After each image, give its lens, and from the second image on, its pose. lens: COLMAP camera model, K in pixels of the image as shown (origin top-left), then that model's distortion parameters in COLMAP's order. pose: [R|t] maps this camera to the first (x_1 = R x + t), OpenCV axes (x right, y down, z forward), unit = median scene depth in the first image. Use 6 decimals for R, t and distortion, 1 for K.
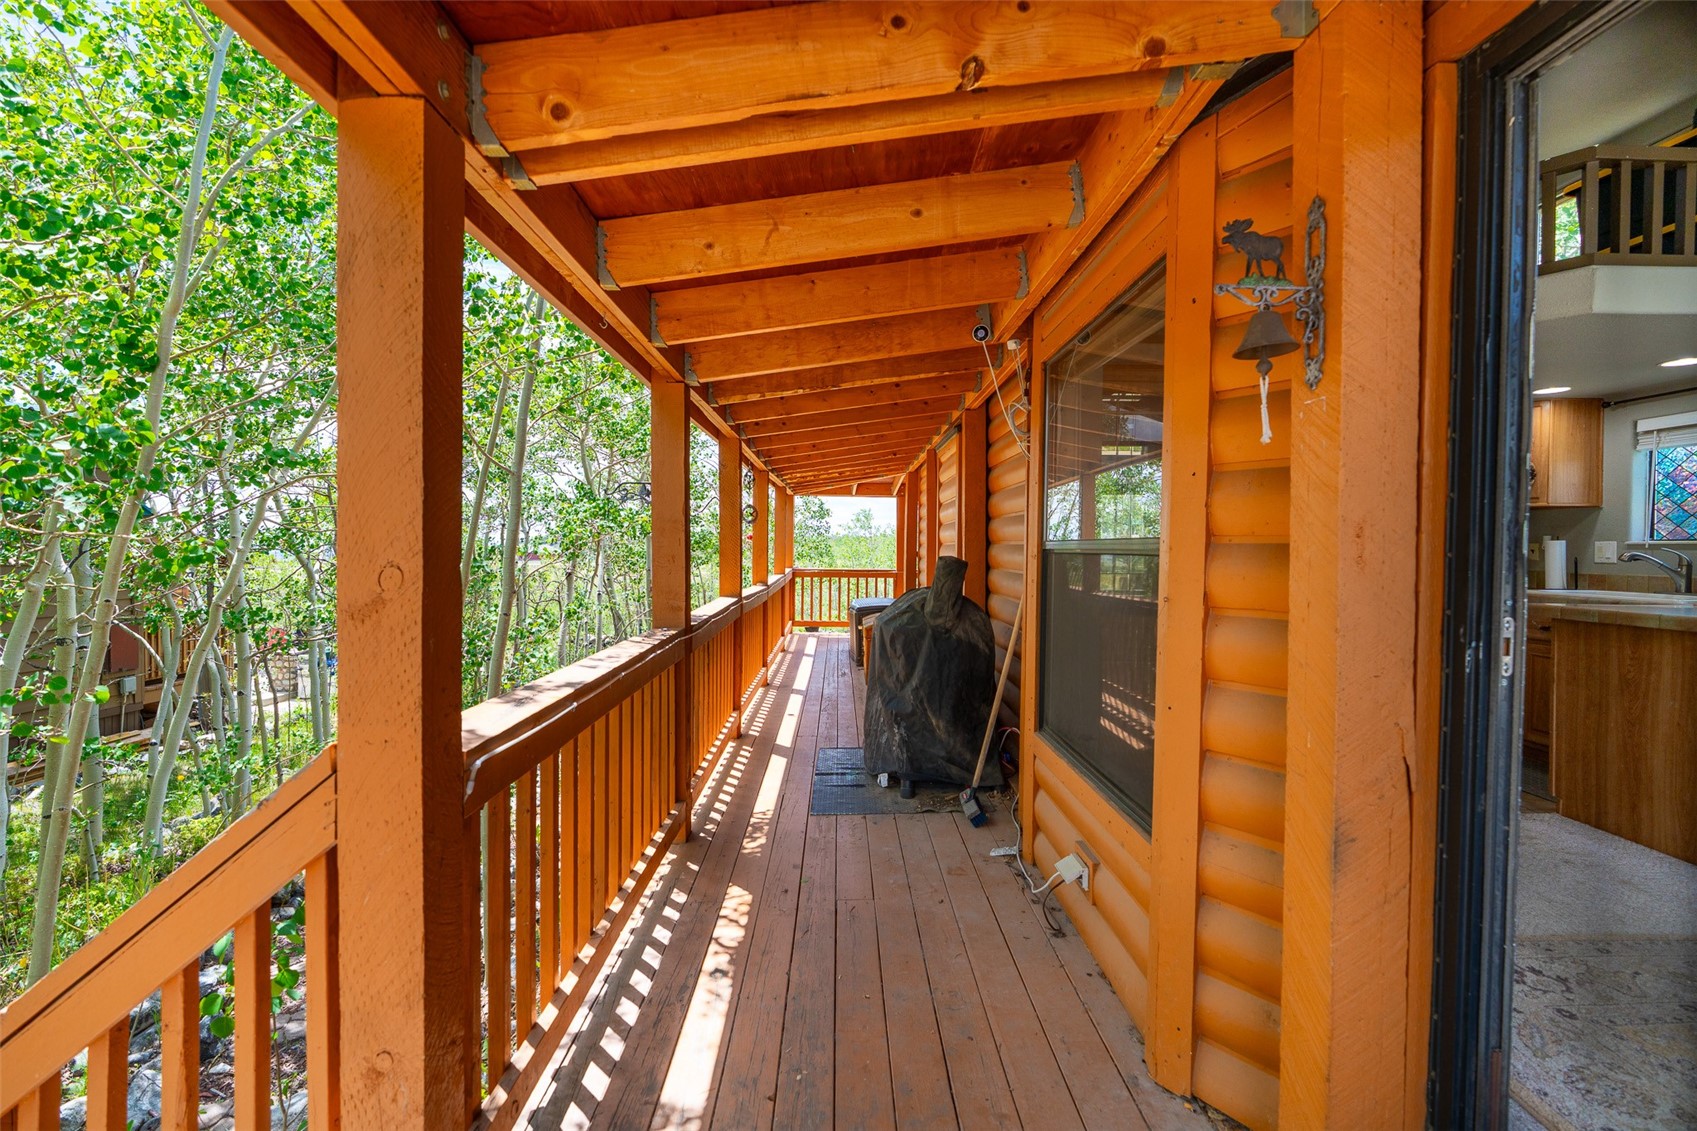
lens RADIAL K [[767.9, 0, 847.1], [0, 767.9, 555.4], [0, 0, 1]] dist [-0.009878, 0.002496]
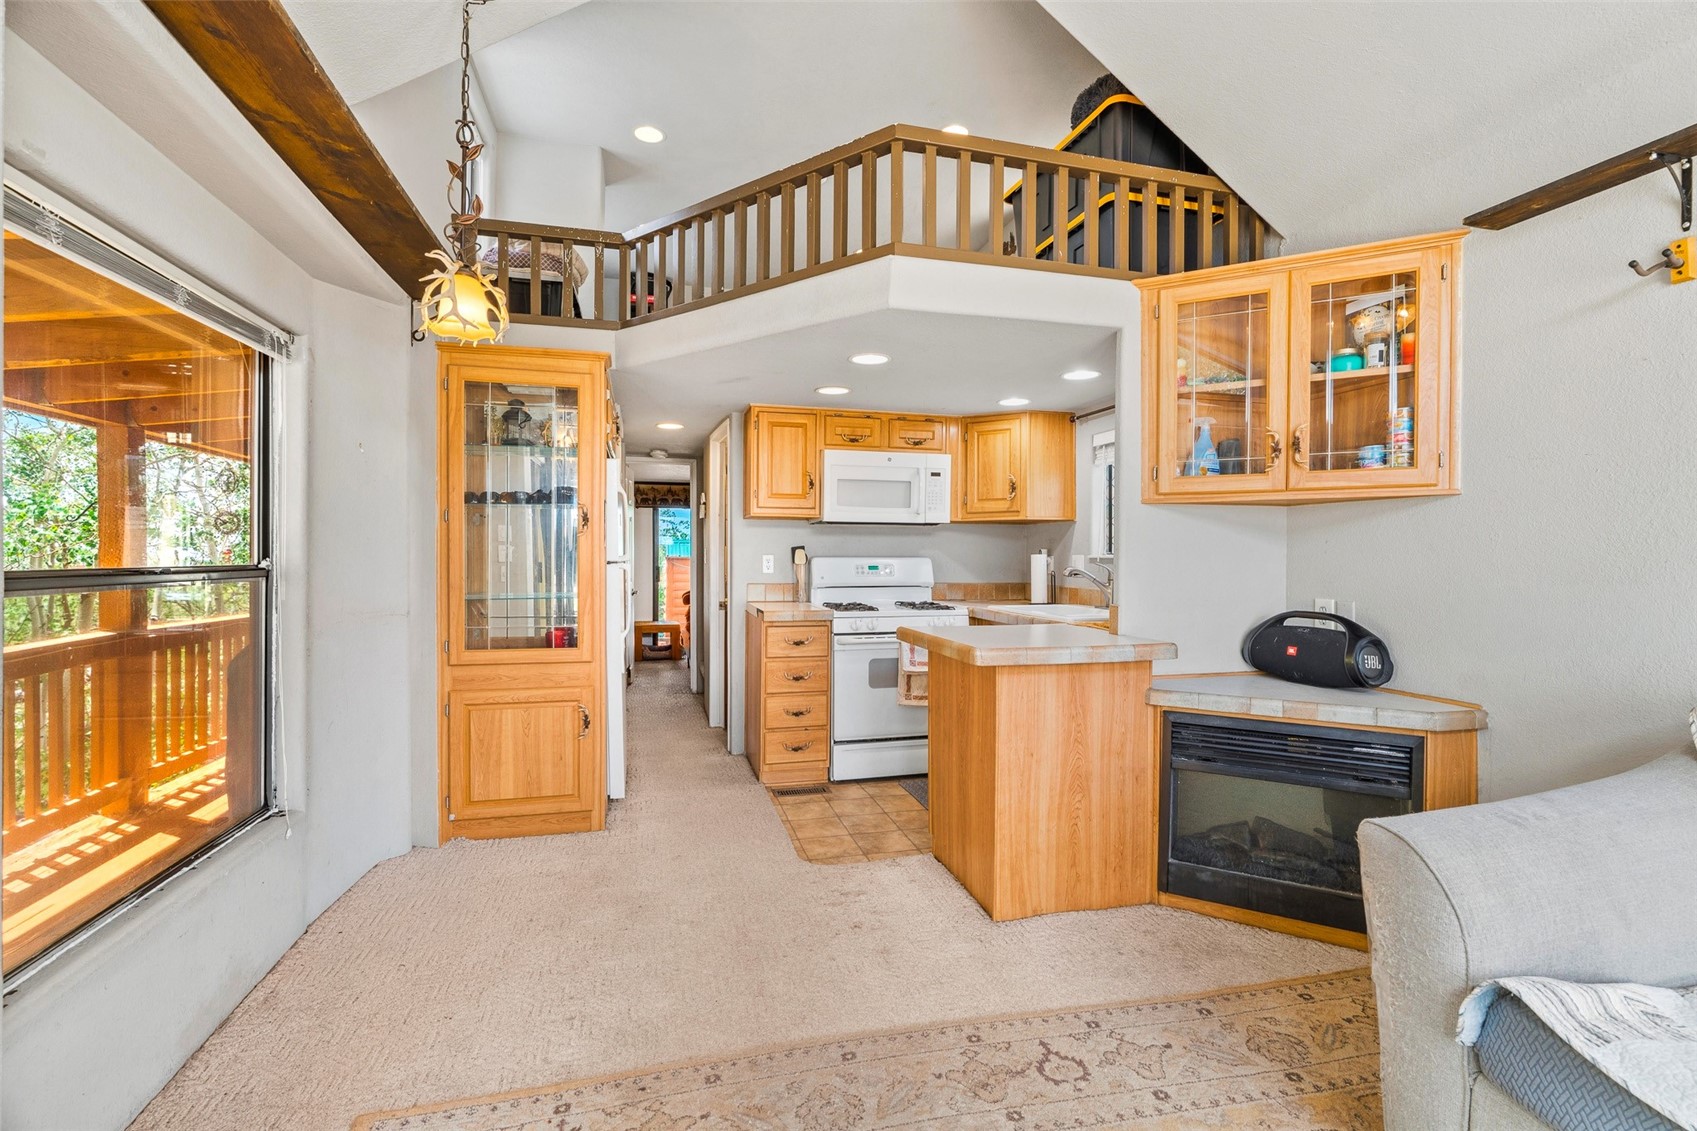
lens RADIAL K [[767.9, 0, 851.4], [0, 767.9, 564.6], [0, 0, 1]] dist [-0.009878, 0.002496]
pose [[0.969891, -0.009768, 0.243345, 0.482215], [0.007844, 0.999930, 0.008875, -0.018153], [-0.243414, -0.006699, 0.969899, 0.098424]]
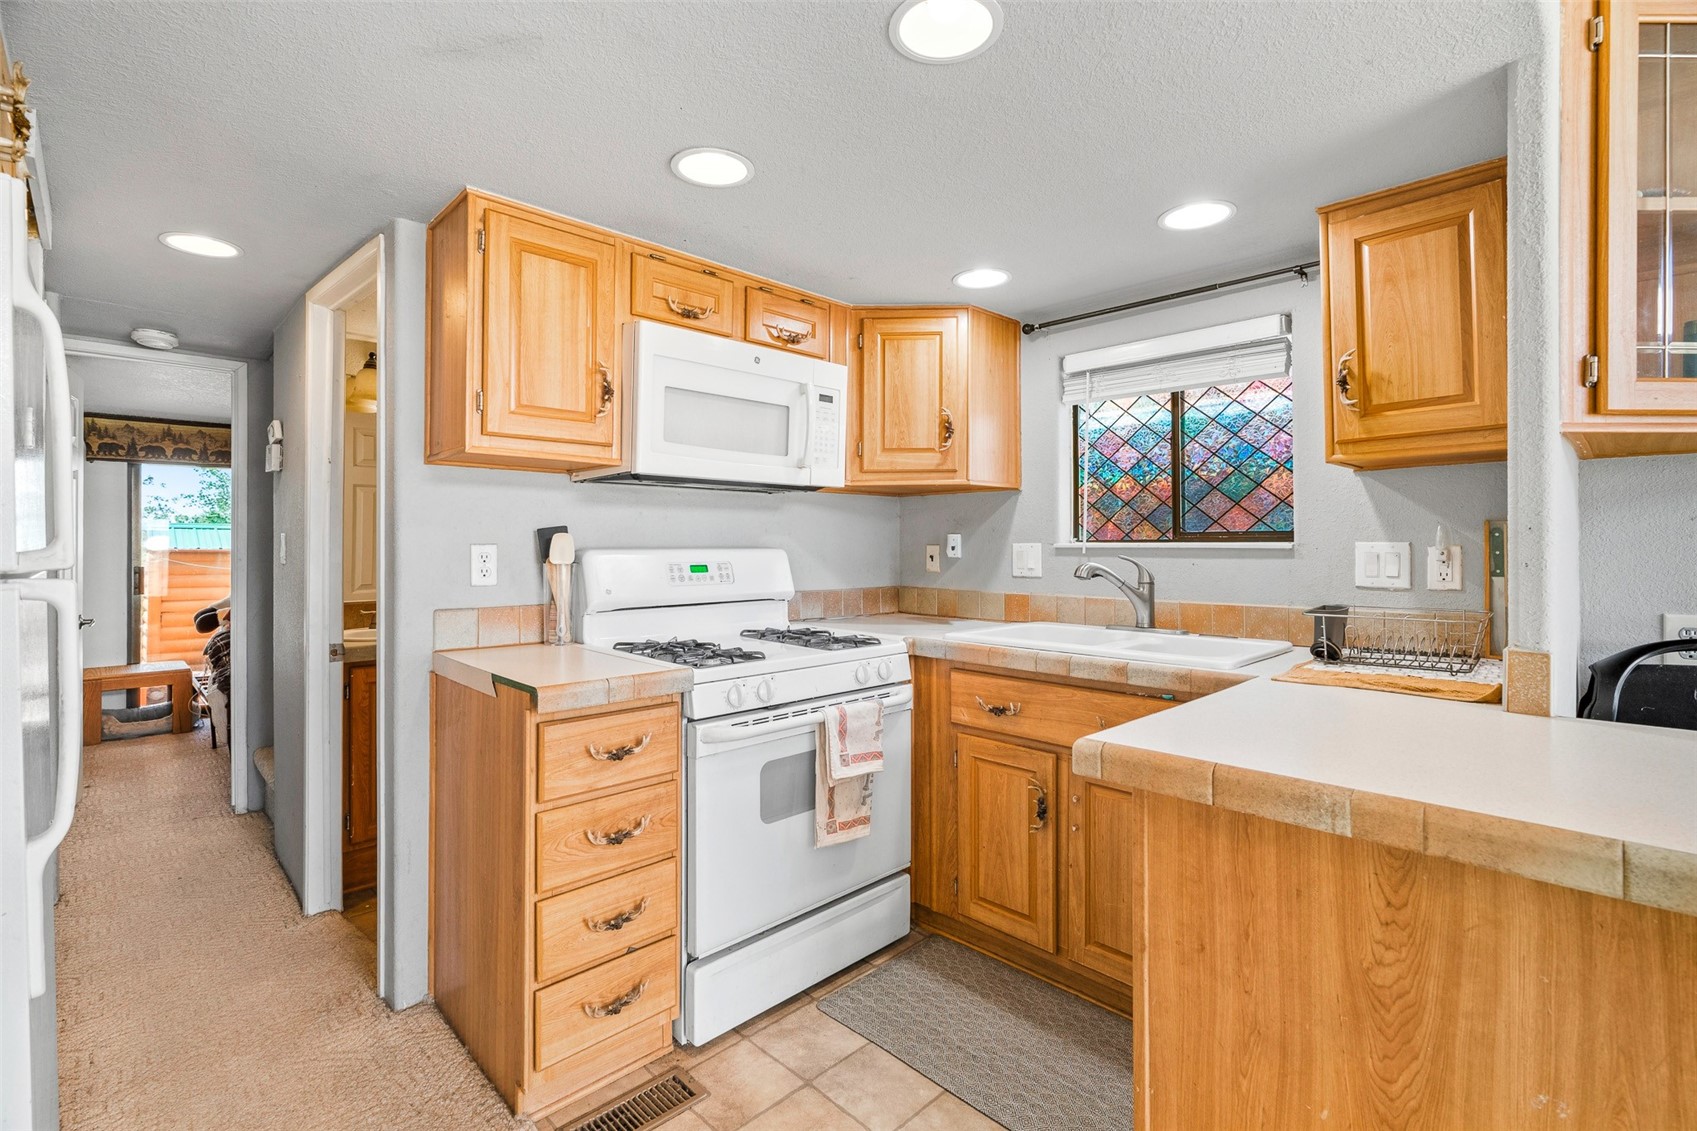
lens RADIAL K [[767.9, 0, 842.9], [0, 767.9, 537.5], [0, 0, 1]] dist [-0.009878, 0.002496]
pose [[0.726260, -0.004240, 0.687407, 0.459343], [0.012337, 0.999900, -0.006867, -0.021788], [-0.687309, 0.013468, 0.726240, 0.663352]]
